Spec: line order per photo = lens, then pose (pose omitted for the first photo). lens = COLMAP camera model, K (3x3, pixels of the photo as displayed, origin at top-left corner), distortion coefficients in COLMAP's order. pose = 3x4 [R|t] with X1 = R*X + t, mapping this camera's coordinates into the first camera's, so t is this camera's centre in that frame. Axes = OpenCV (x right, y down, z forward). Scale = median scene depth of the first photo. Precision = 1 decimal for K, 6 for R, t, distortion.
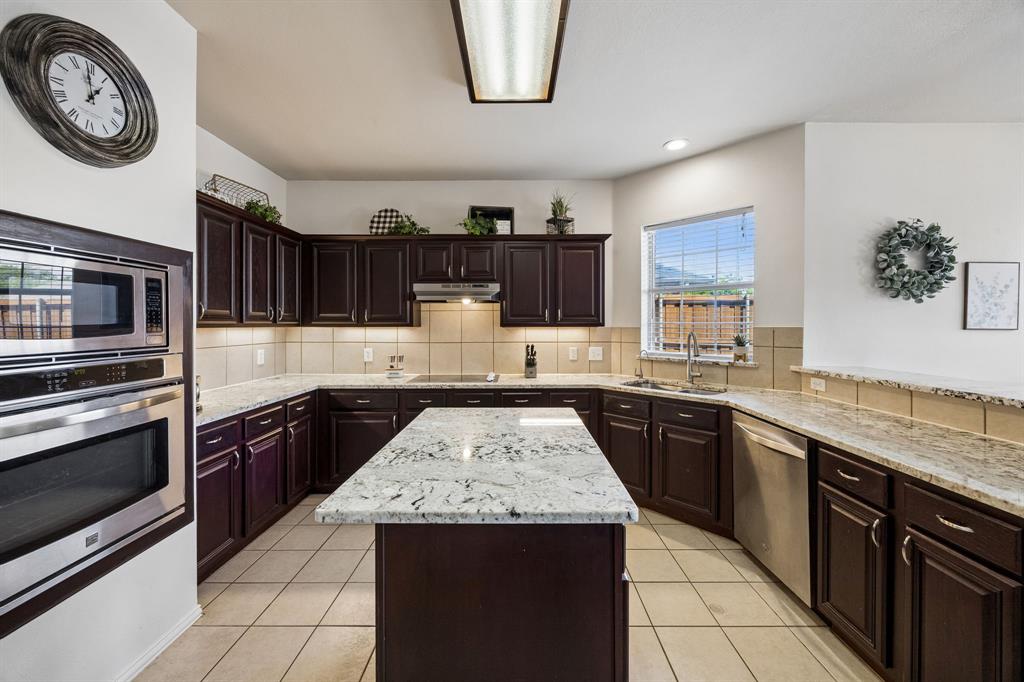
lens RADIAL K [[392.9, 0, 516.9], [0, 392.9, 326.7], [0, 0, 1]] dist [-0.003433, -0.000362]
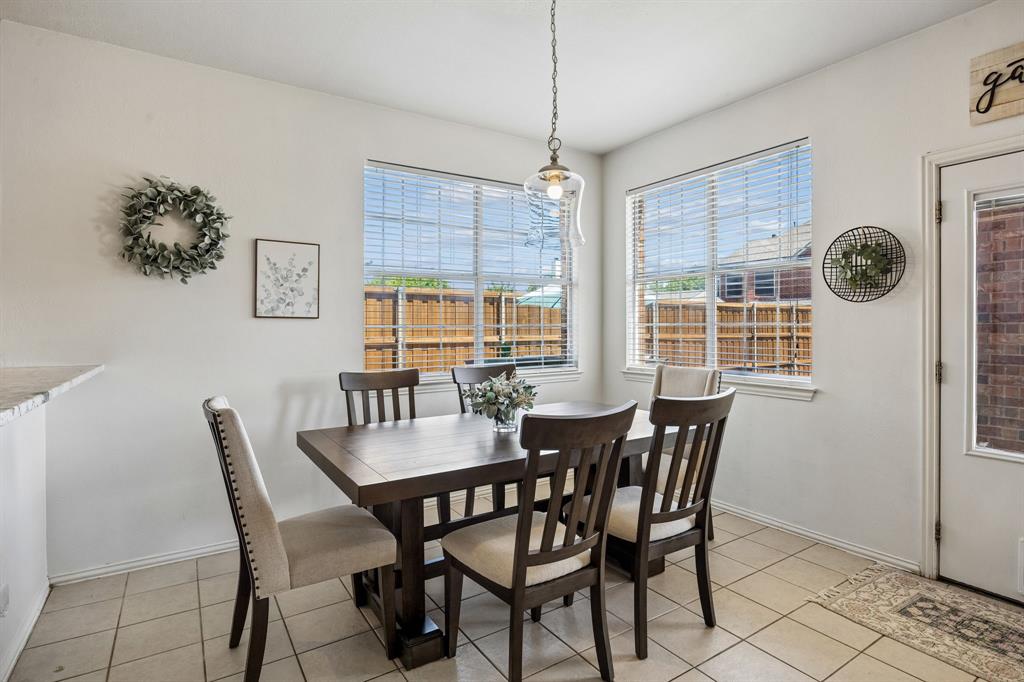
lens RADIAL K [[512.4, 0, 509.2], [0, 512.4, 331.6], [0, 0, 1]] dist [-0.013501, 0.000209]
pose [[0.839008, -0.004352, 0.544102, 0.808480], [0.003192, 0.999990, 0.003078, 0.029281], [-0.544110, -0.000845, 0.839013, -0.194070]]
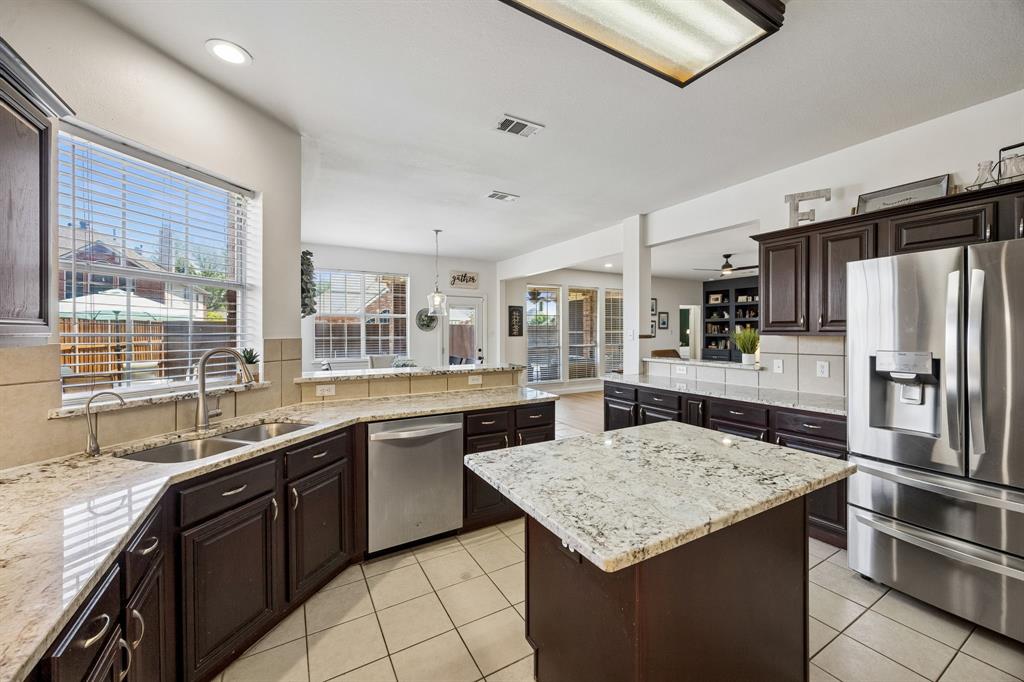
lens RADIAL K [[392.9, 0, 513.1], [0, 392.9, 335.0], [0, 0, 1]] dist [-0.003433, -0.000362]
pose [[-0.497197, -0.004590, 0.867626, -0.334950], [0.006241, 0.999941, 0.008866, -0.010230], [-0.867615, 0.009823, -0.497139, 0.829185]]
